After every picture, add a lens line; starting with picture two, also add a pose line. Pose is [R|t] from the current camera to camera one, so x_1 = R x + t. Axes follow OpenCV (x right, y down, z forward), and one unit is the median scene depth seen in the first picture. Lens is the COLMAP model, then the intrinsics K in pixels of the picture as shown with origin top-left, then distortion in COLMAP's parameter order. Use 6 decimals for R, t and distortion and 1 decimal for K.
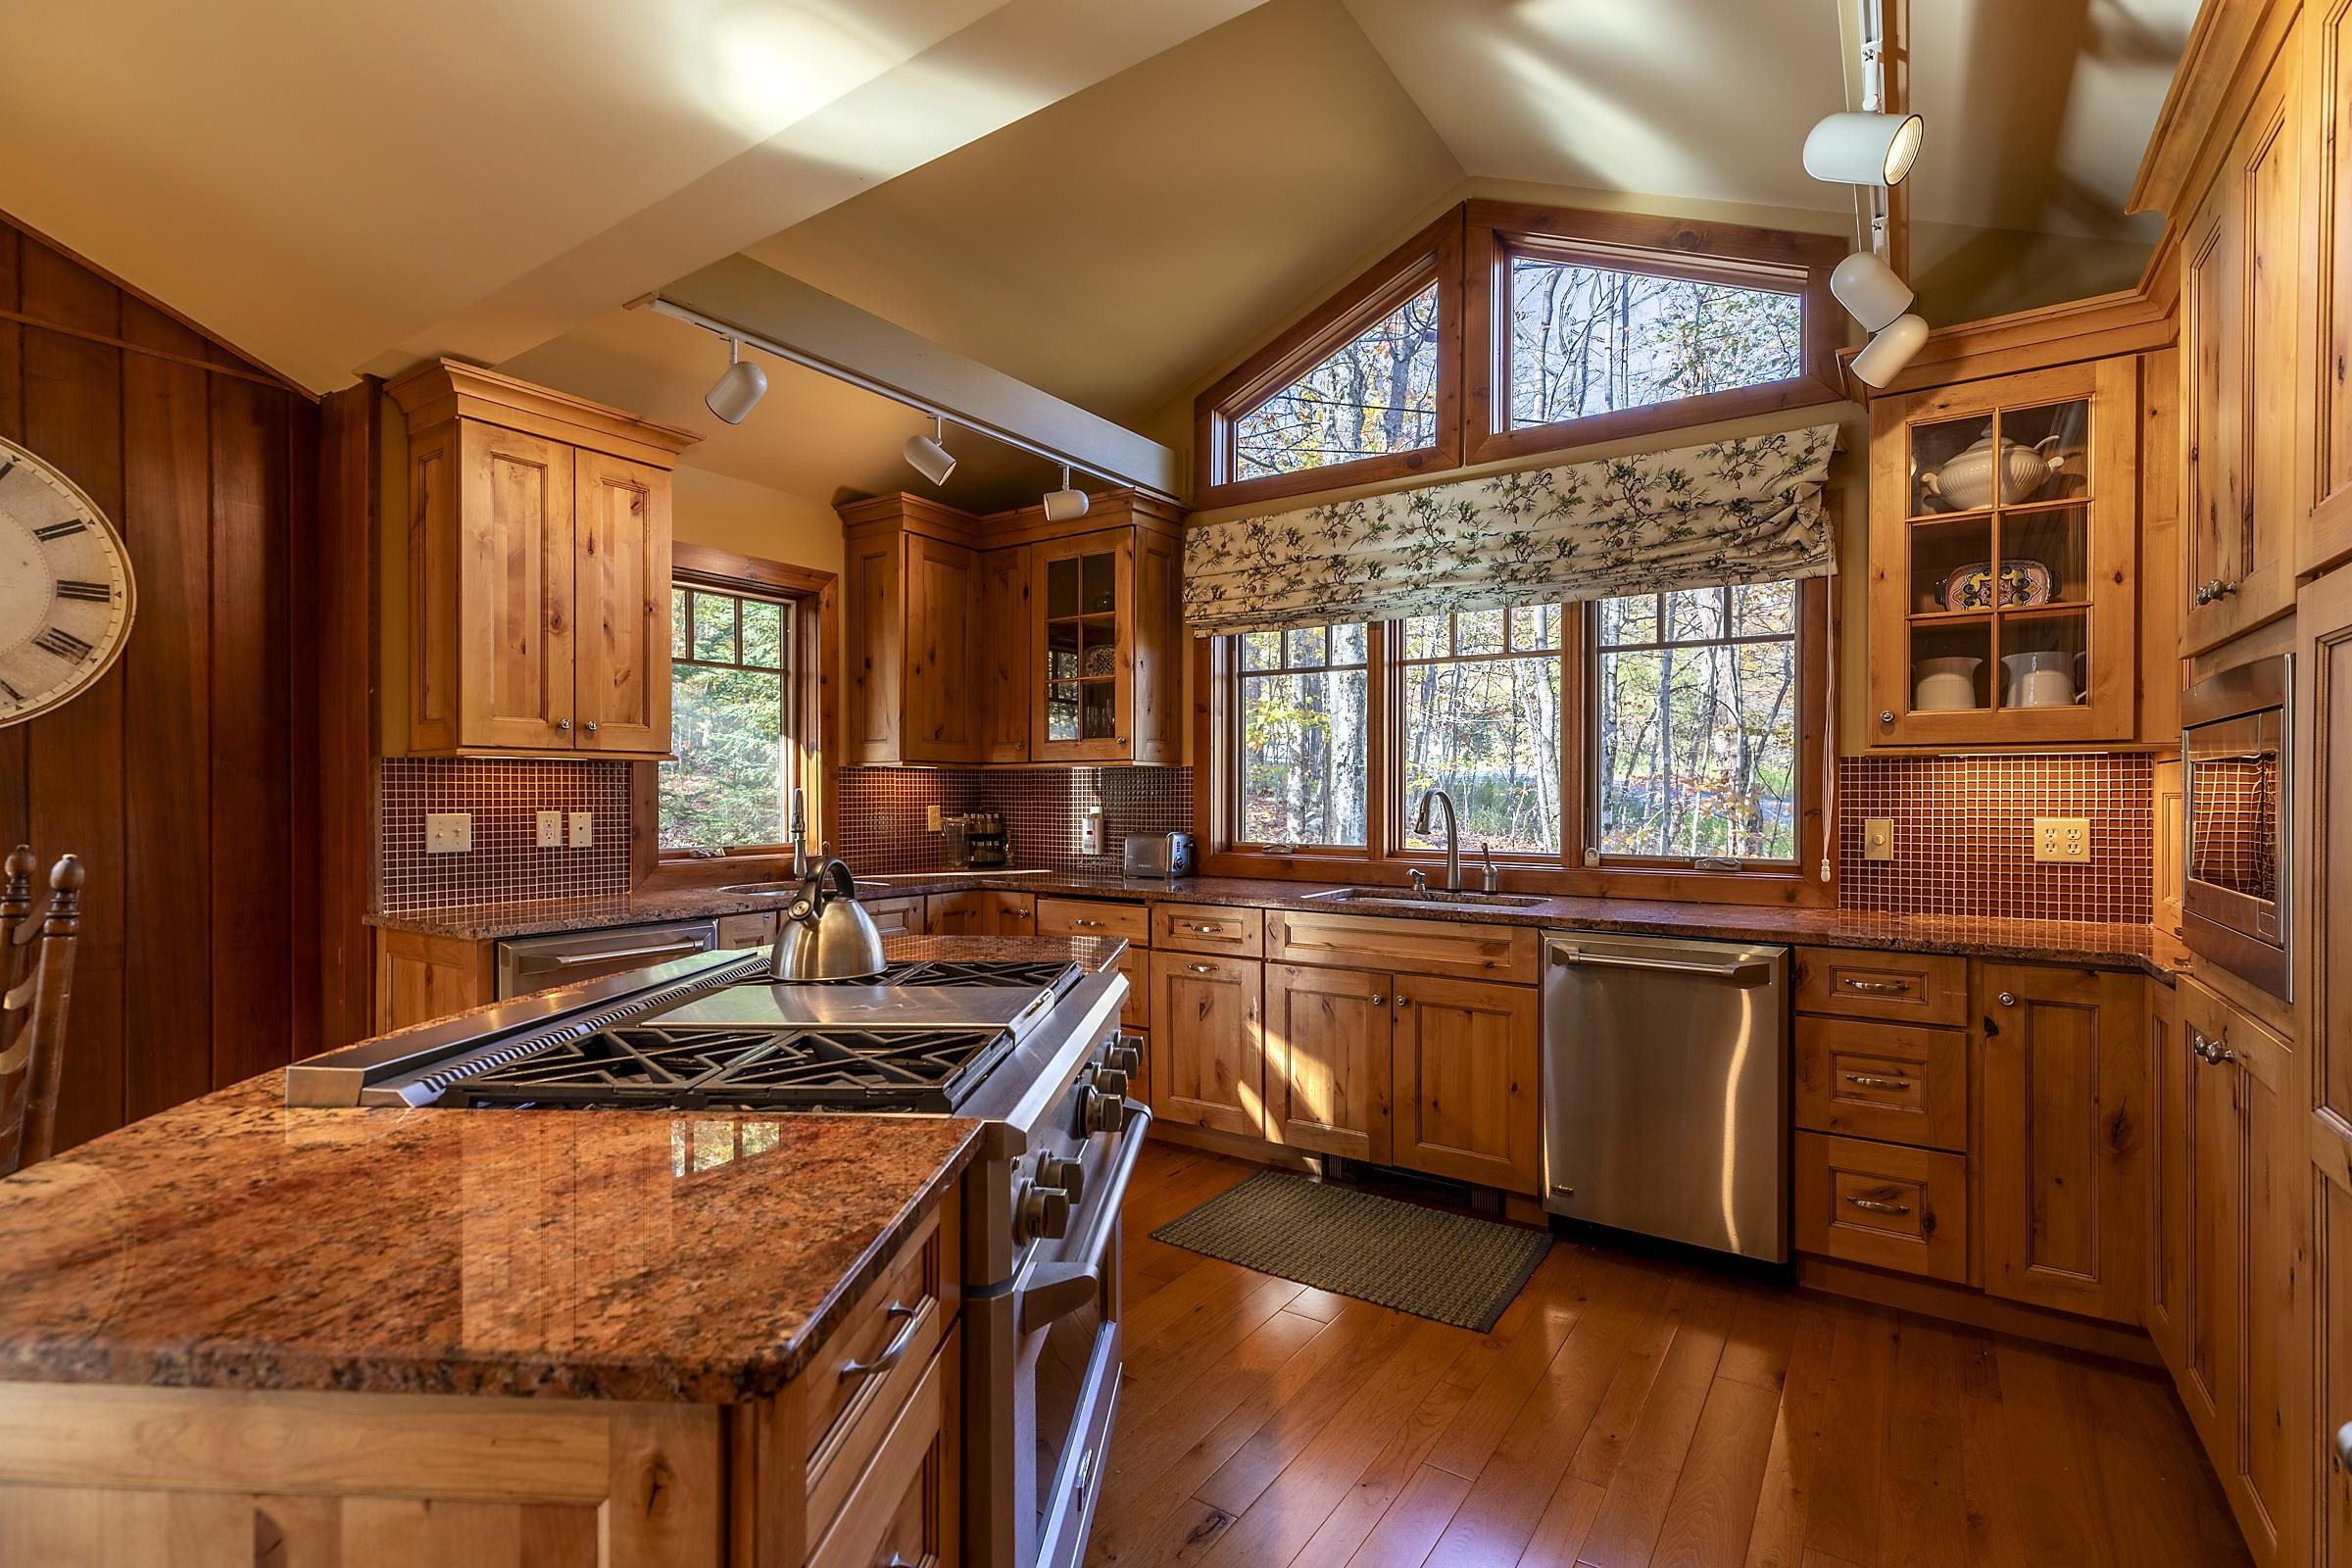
lens RADIAL K [[1073.8, 0, 1193.6], [0, 1073.8, 795.4], [0, 0, 1]] dist [0.004452, -0.000205]
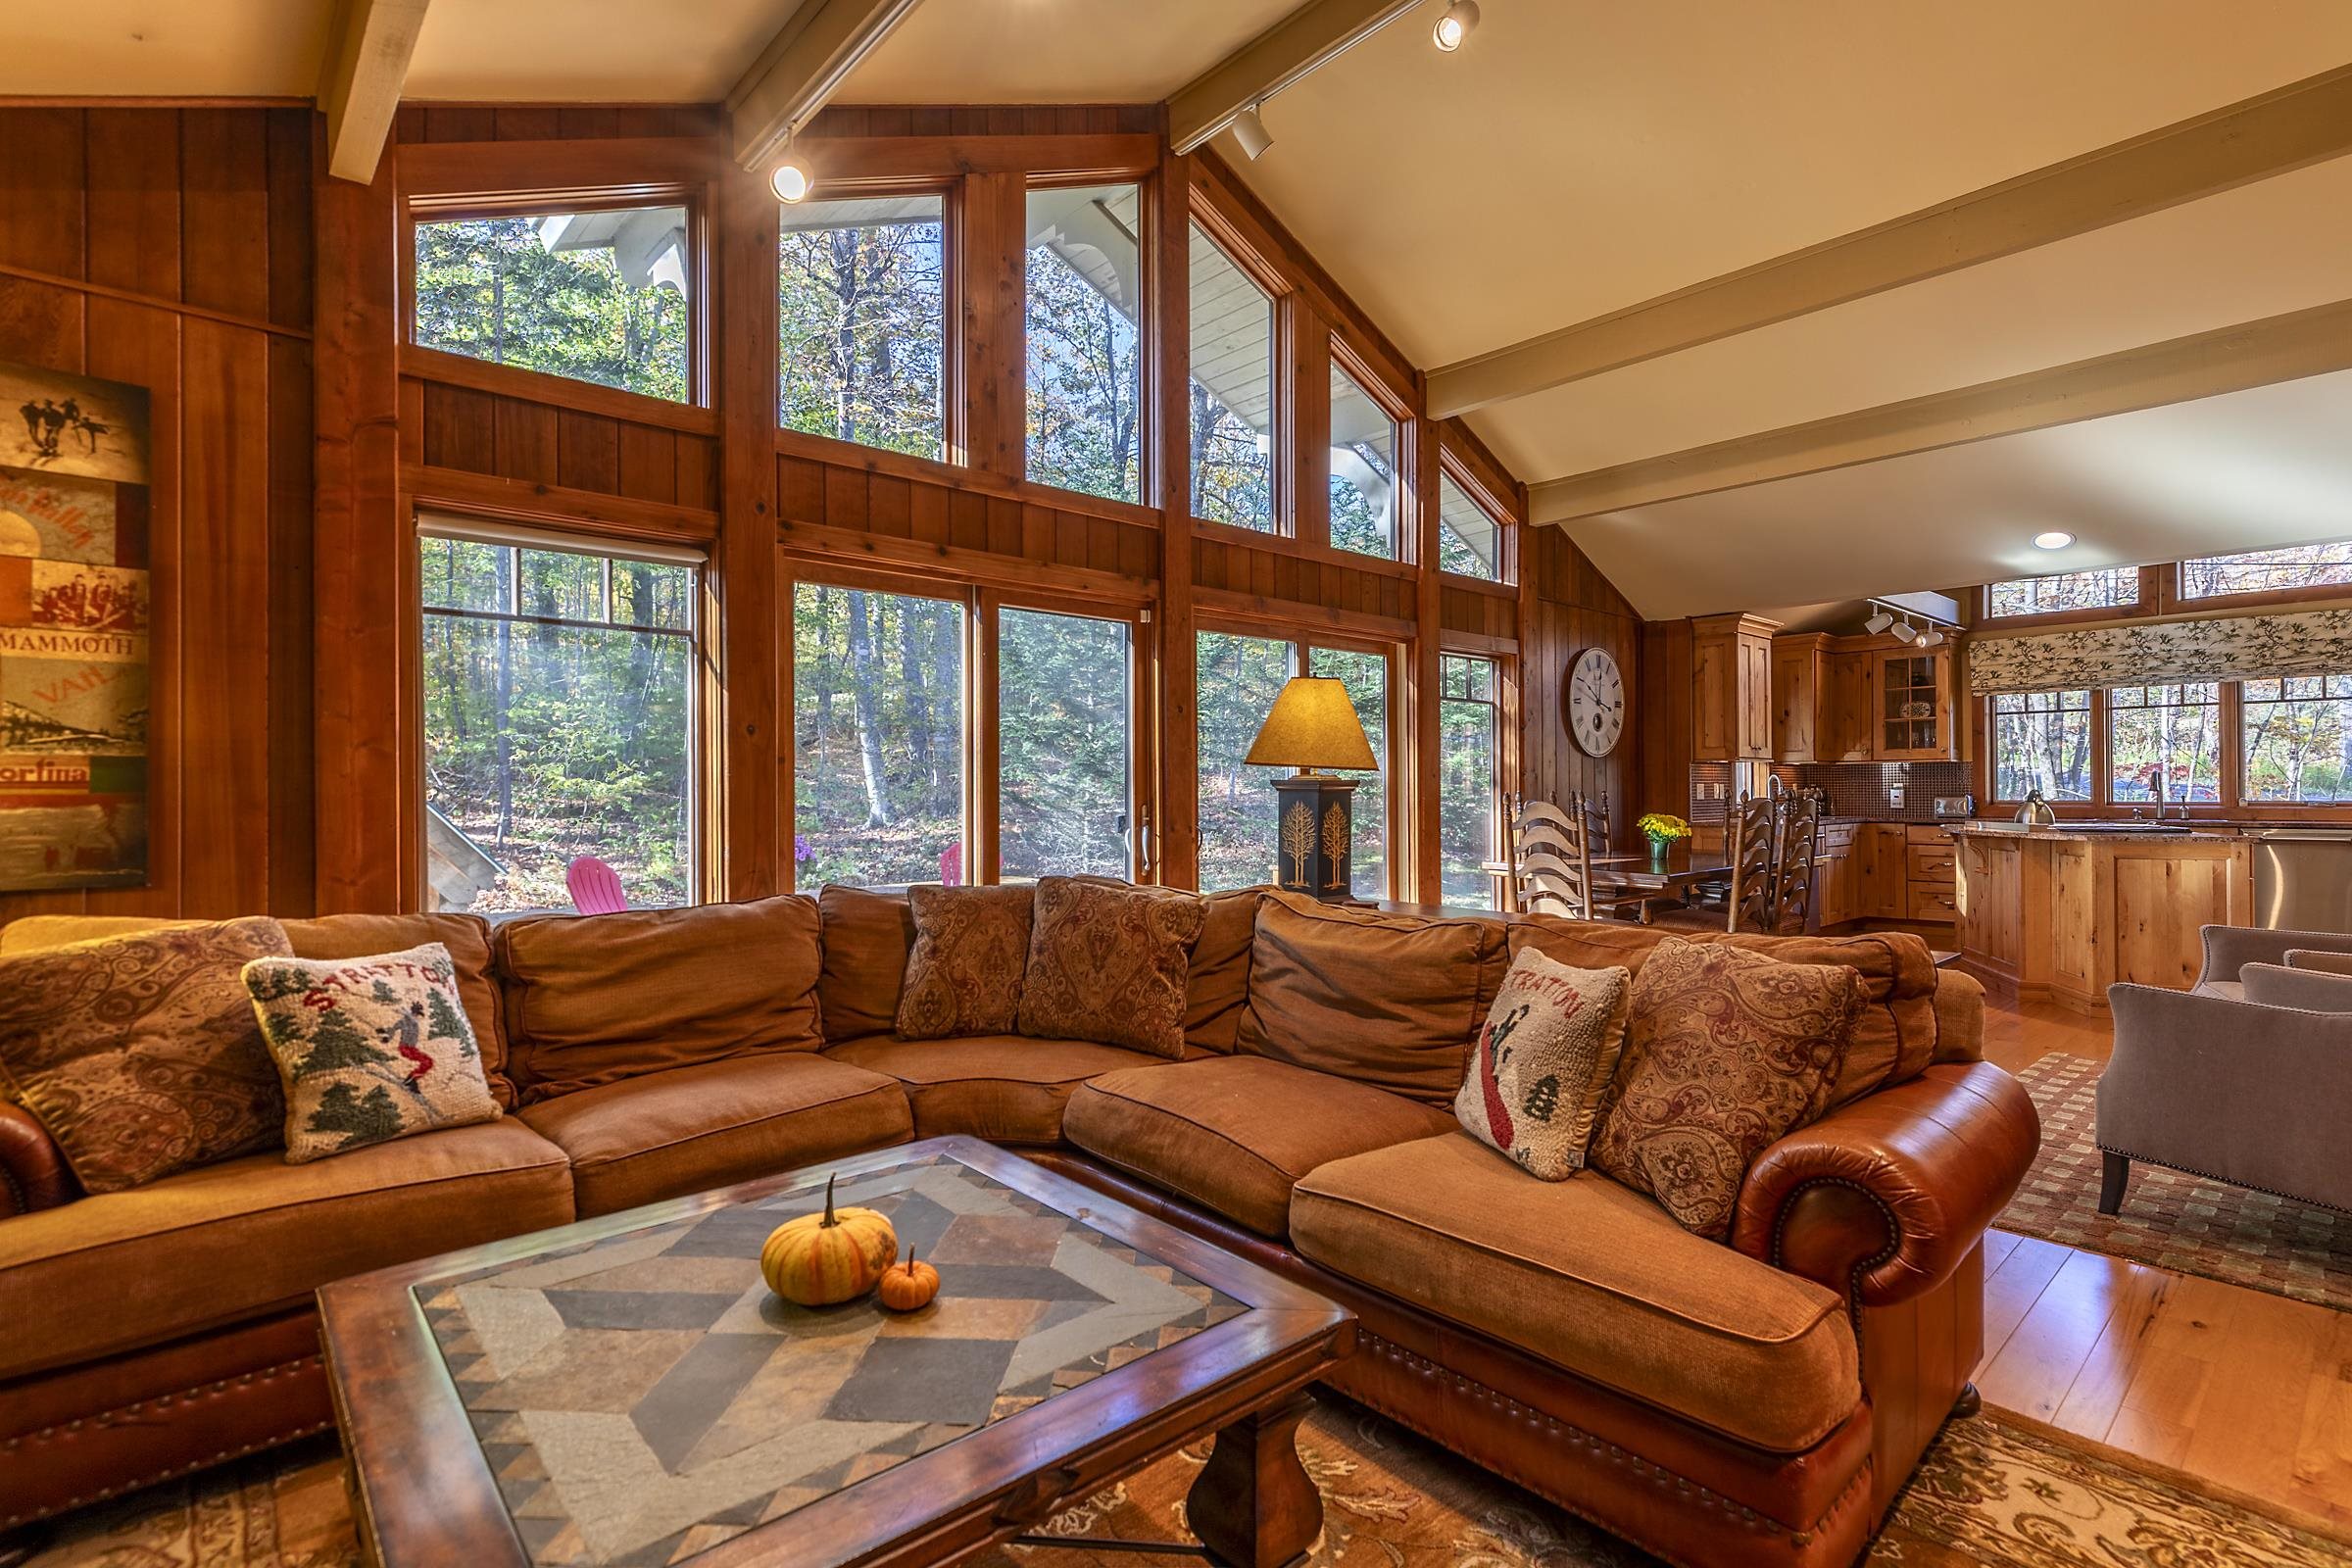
lens RADIAL K [[1073.8, 0, 1195.7], [0, 1073.8, 777.4], [0, 0, 1]] dist [0.004452, -0.000205]
pose [[0.967871, -0.008891, -0.251288, -1.117875], [0.004746, 0.999843, -0.017093, 0.036647], [0.251401, 0.015351, 0.967761, -1.605368]]
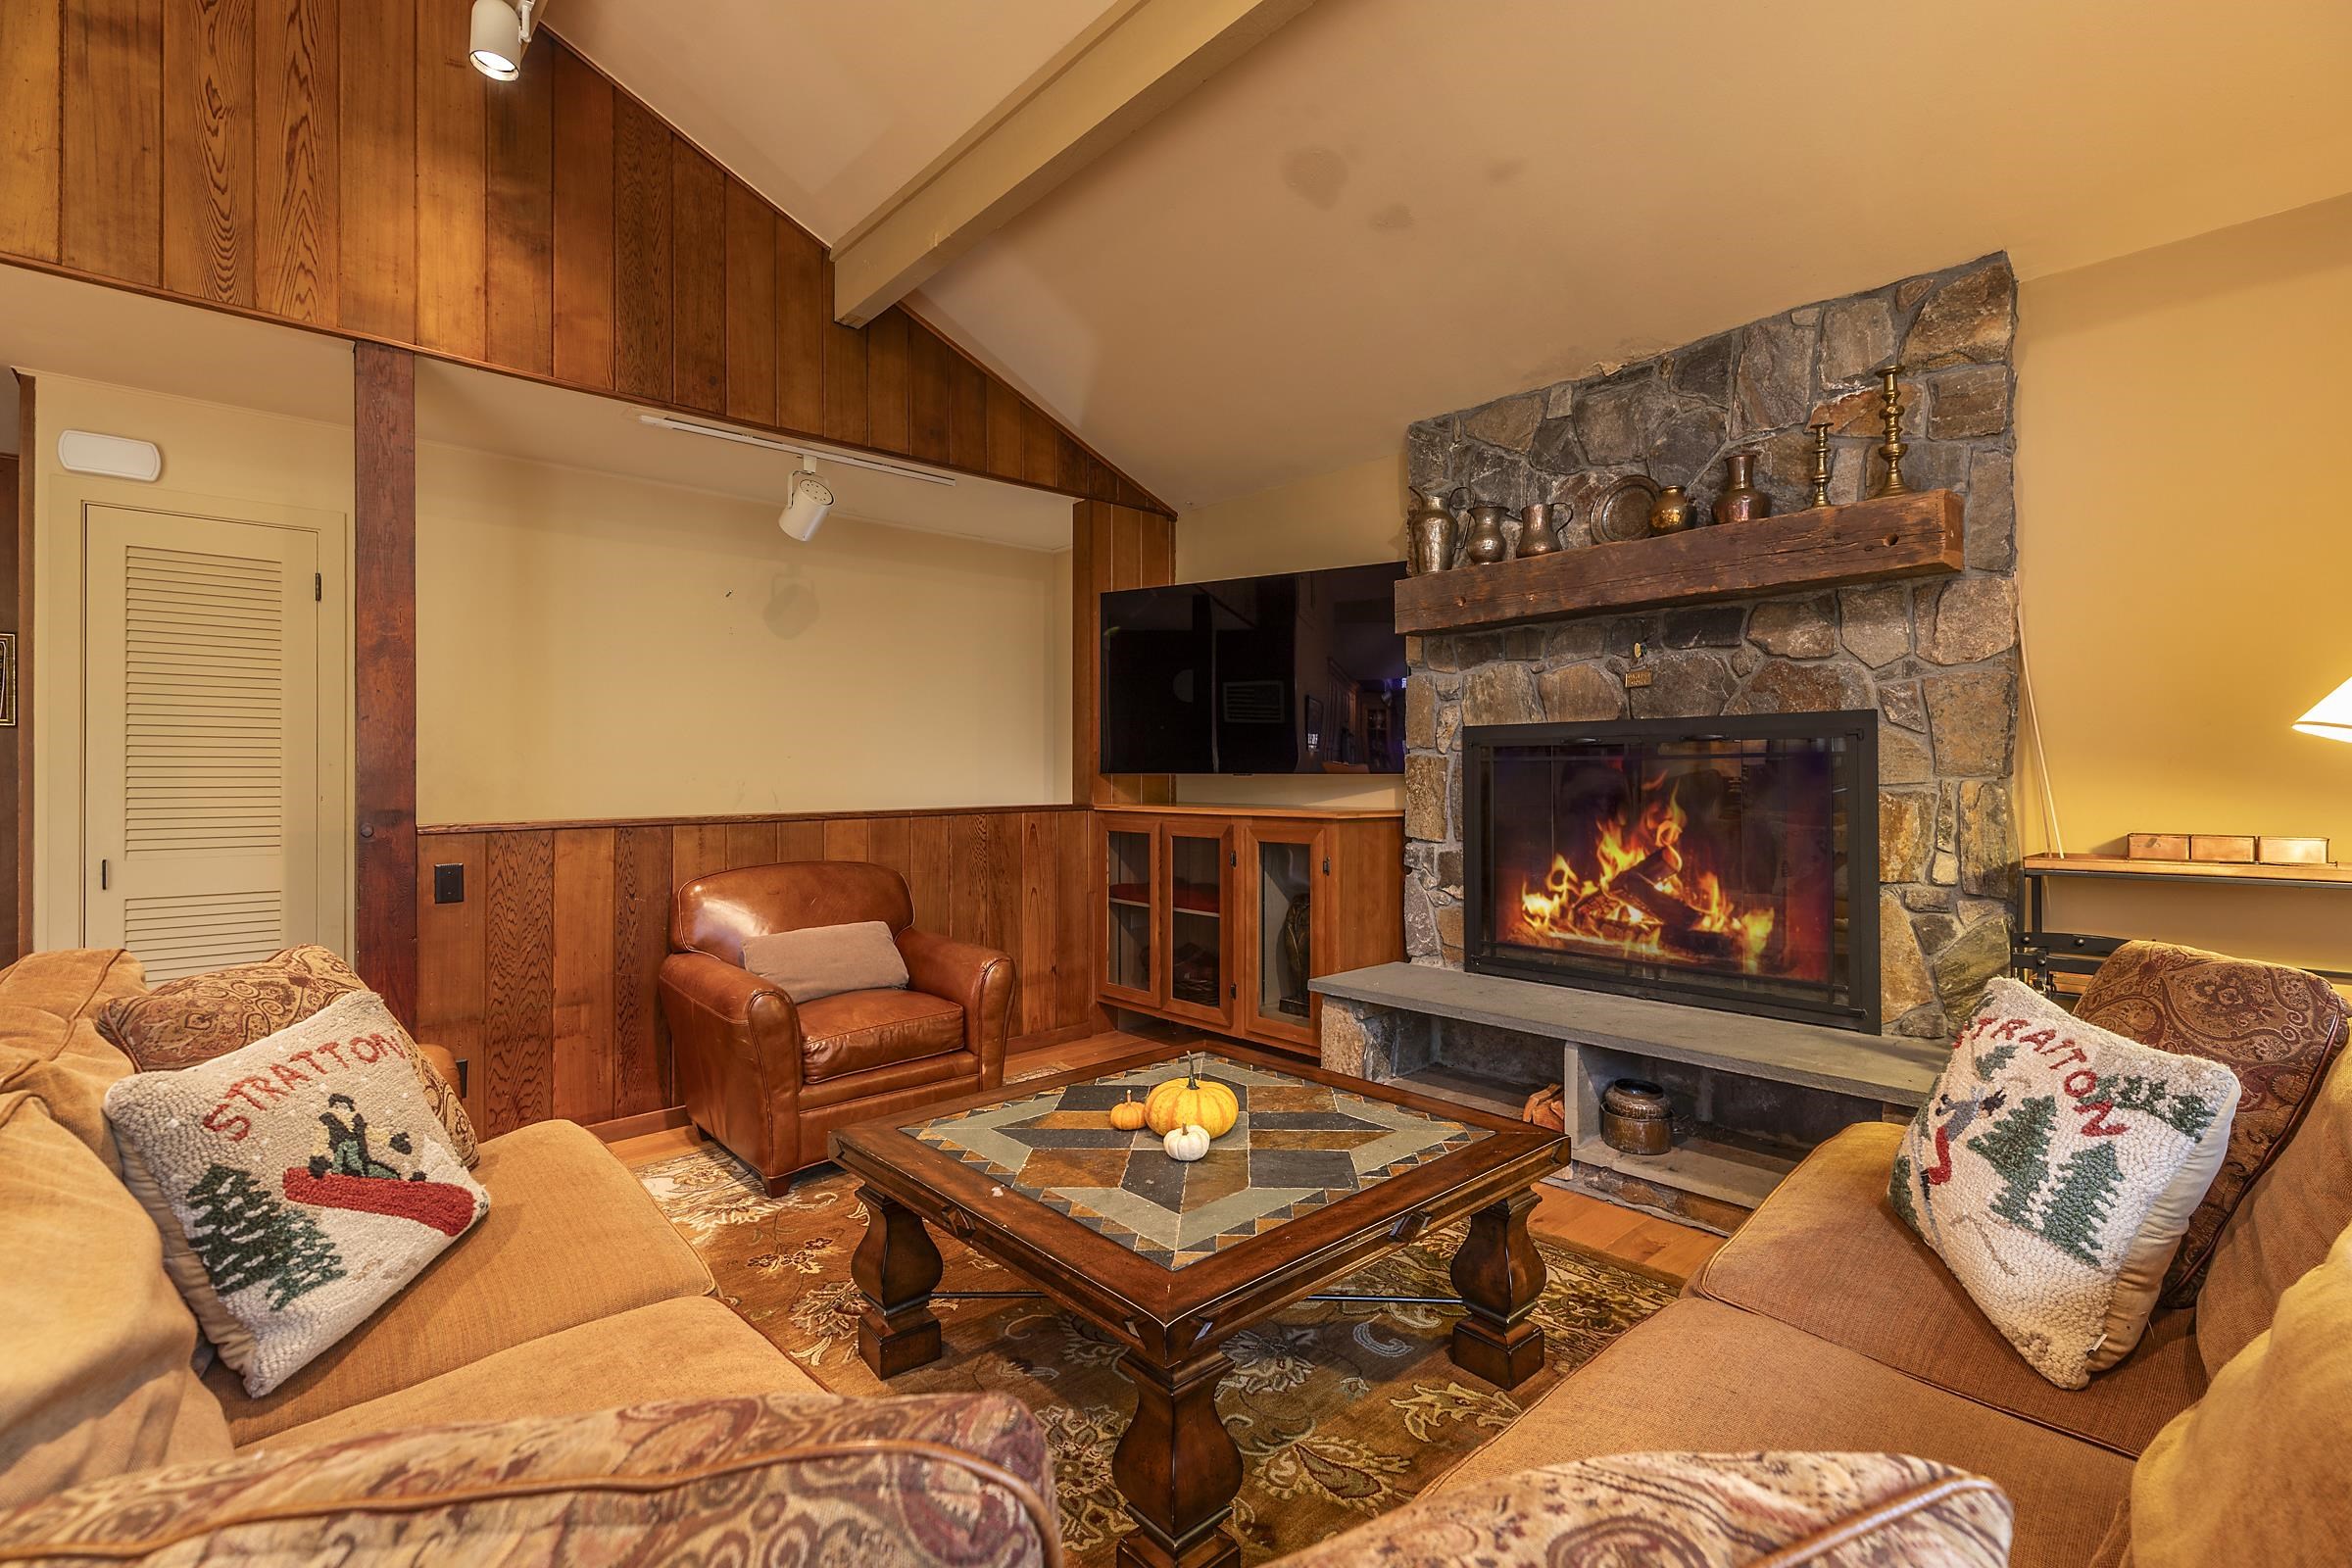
lens RADIAL K [[1073.8, 0, 1169.8], [0, 1073.8, 767.8], [0, 0, 1]] dist [0.004452, -0.000205]
pose [[-0.971591, 0.003333, 0.236644, -1.503759], [0.003595, 0.999993, 0.000674, 0.029395], [-0.236640, 0.001505, -0.971596, -0.646243]]
